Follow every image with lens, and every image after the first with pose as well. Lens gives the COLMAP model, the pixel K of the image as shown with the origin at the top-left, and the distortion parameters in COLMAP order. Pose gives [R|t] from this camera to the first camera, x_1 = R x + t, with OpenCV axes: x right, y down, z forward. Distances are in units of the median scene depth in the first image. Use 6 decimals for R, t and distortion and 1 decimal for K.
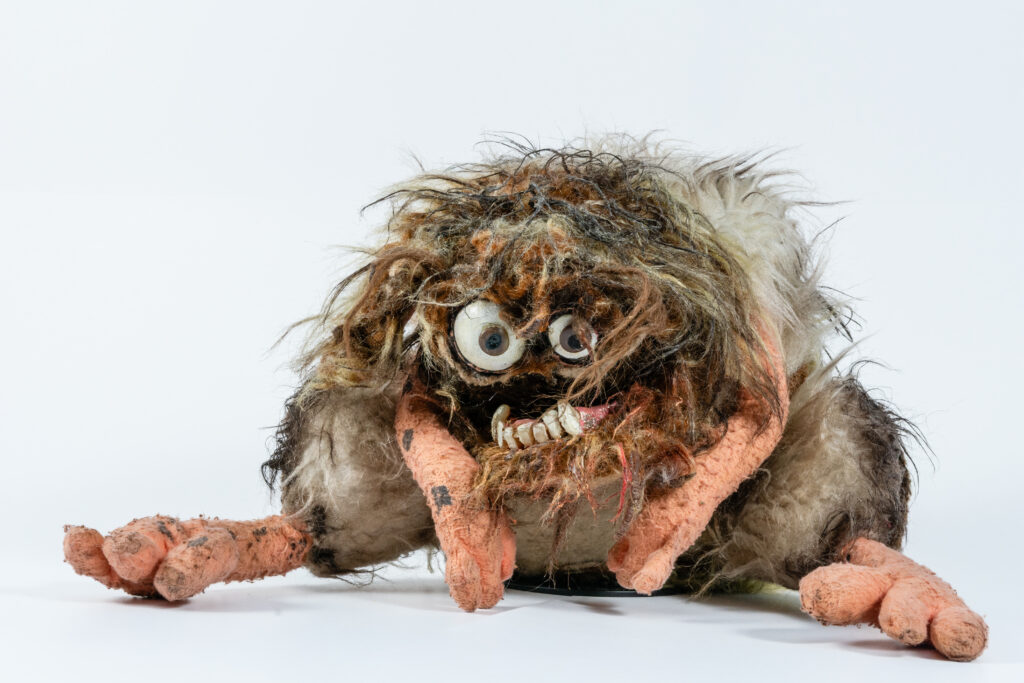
lens RADIAL K [[1893.1, 0, 512.0], [0, 1893.1, 341.5], [0, 0, 1]] dist [-0.007838, 0.017838]
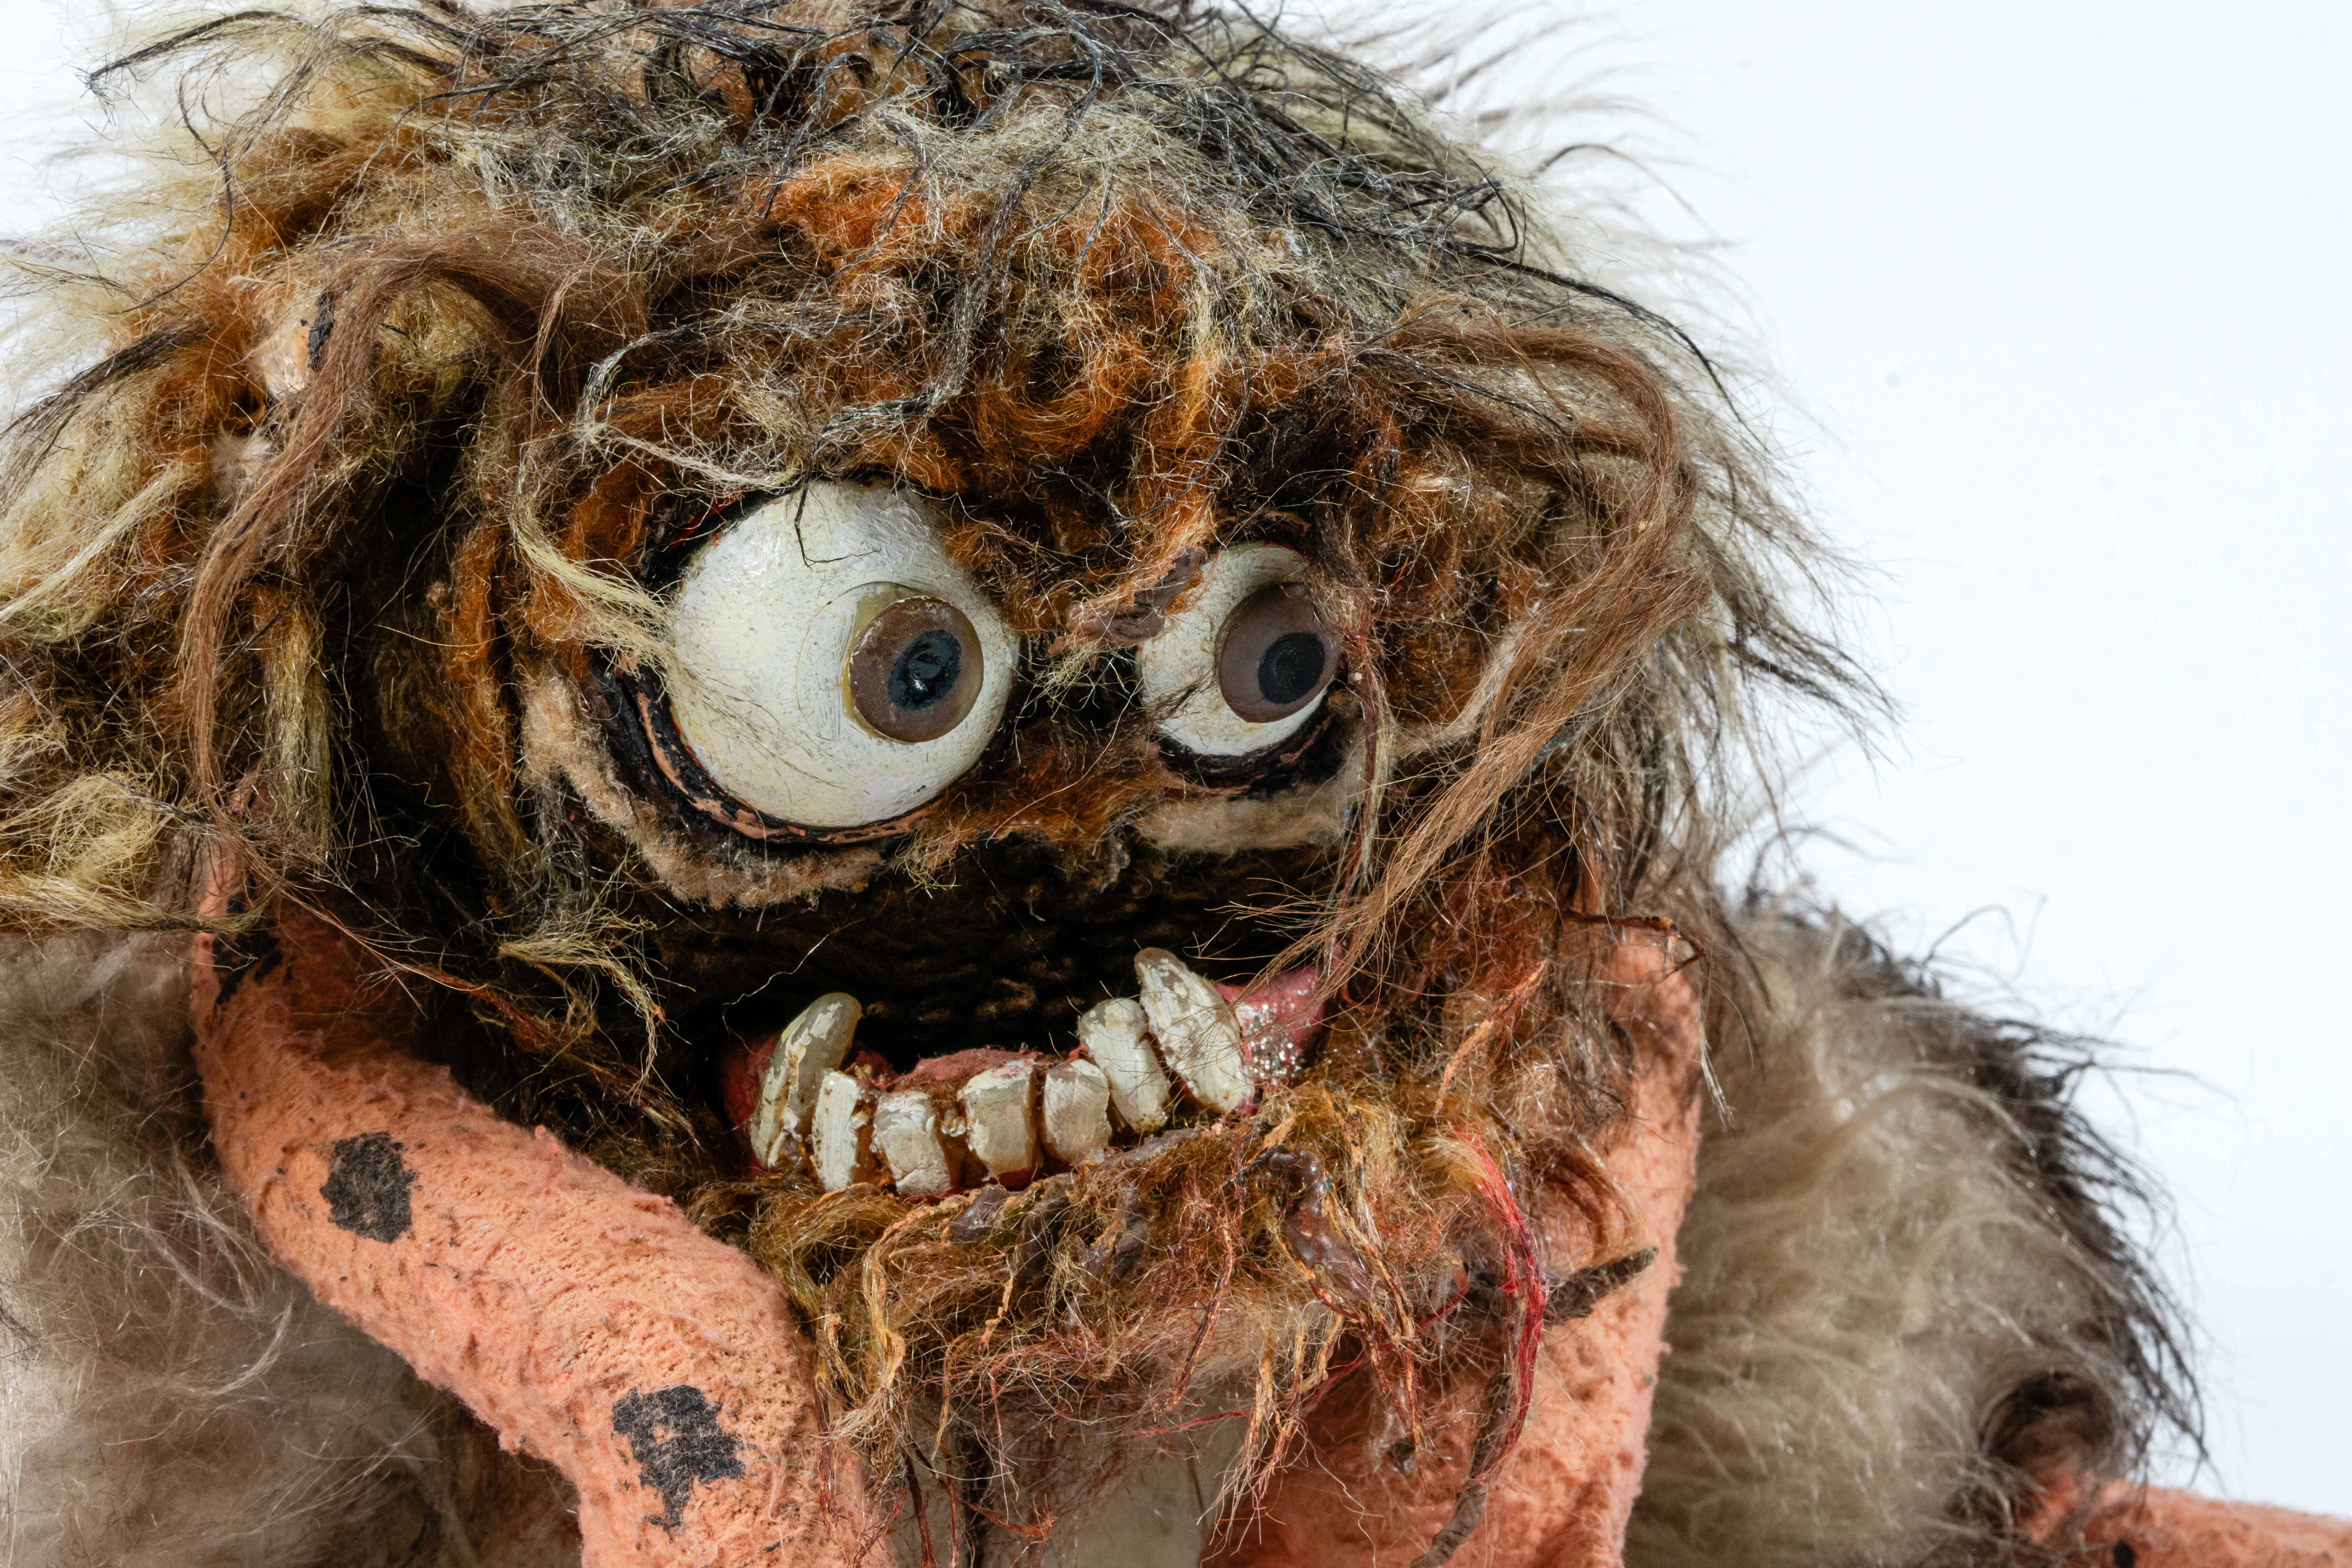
lens RADIAL K [[4253.7, 0, 1172.2], [0, 4253.7, 816.7], [0, 0, 1]] dist [0.001839, 0.089749]
pose [[0.869247, -0.010557, 0.494265, -0.213460], [0.044009, 0.997455, -0.056093, 0.042780], [-0.492415, 0.070511, 0.867499, 0.567895]]
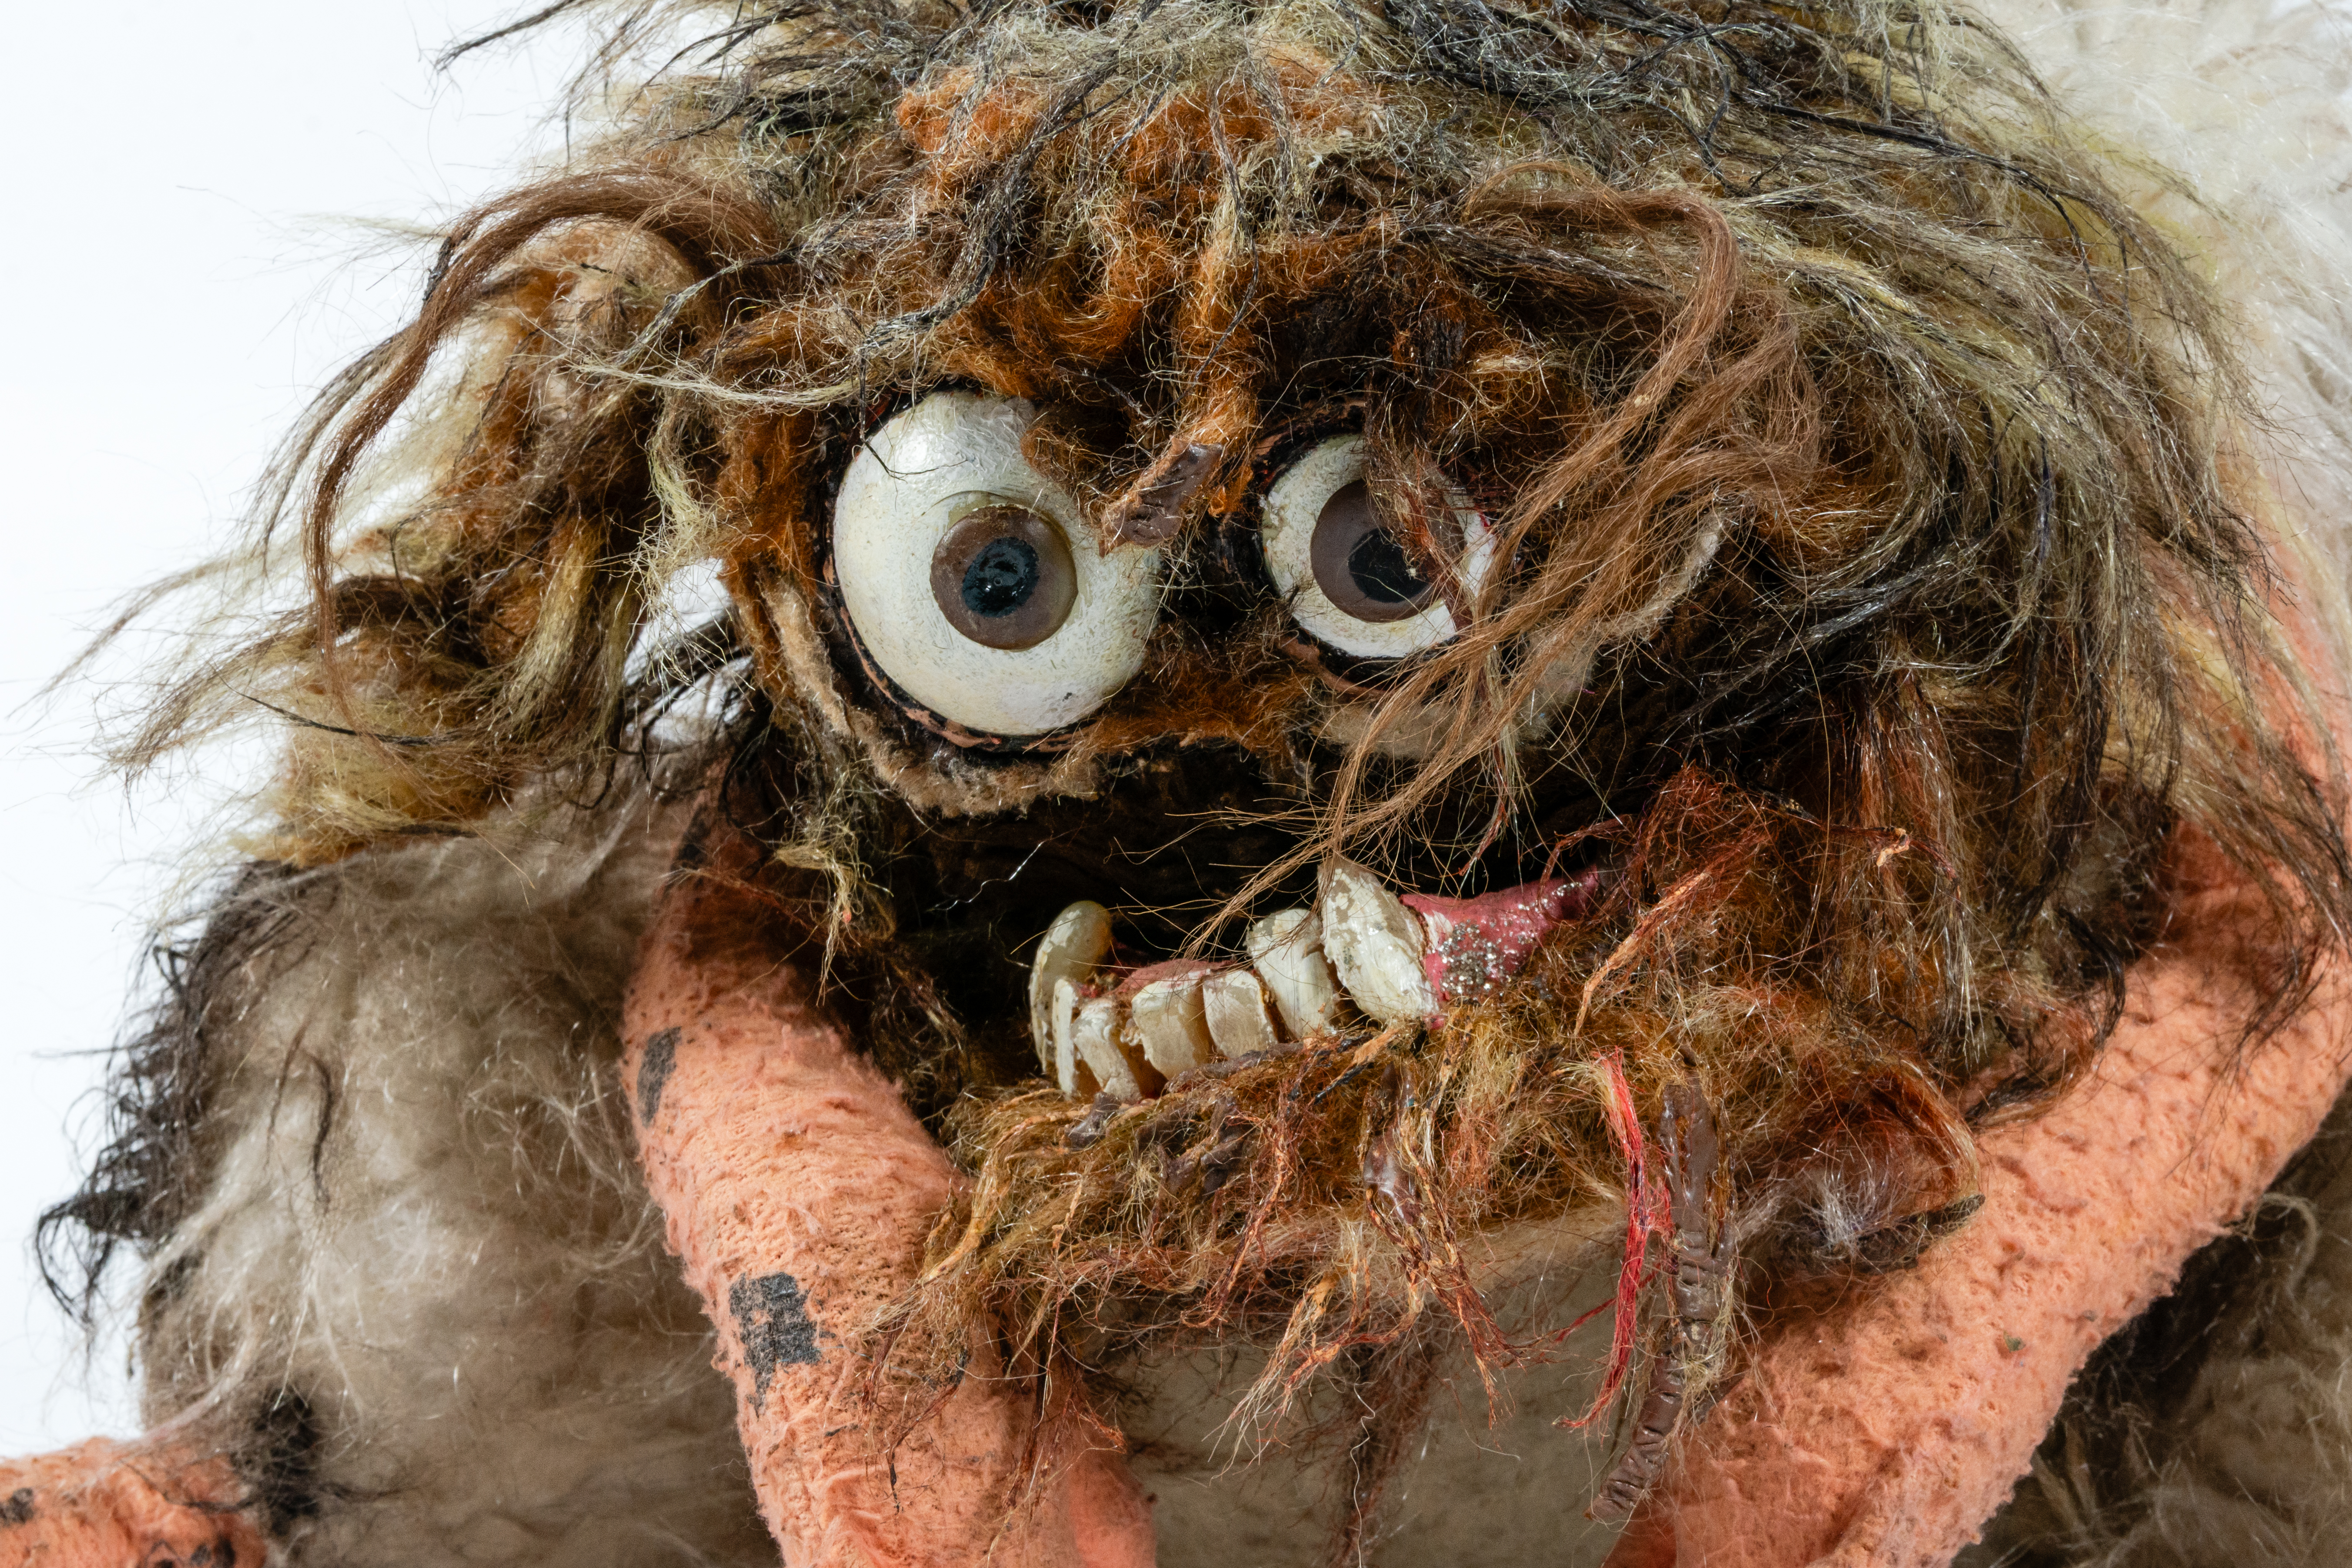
lens RADIAL K [[4702.4, 0, 1286.8], [0, 4702.4, 886.0], [0, 0, 1]] dist [-0.001176, 0.184287]
pose [[0.998965, -0.017634, -0.041923, 0.042389], [0.015772, 0.998892, -0.044343, 0.056656], [0.042659, 0.043636, 0.998136, 0.471568]]
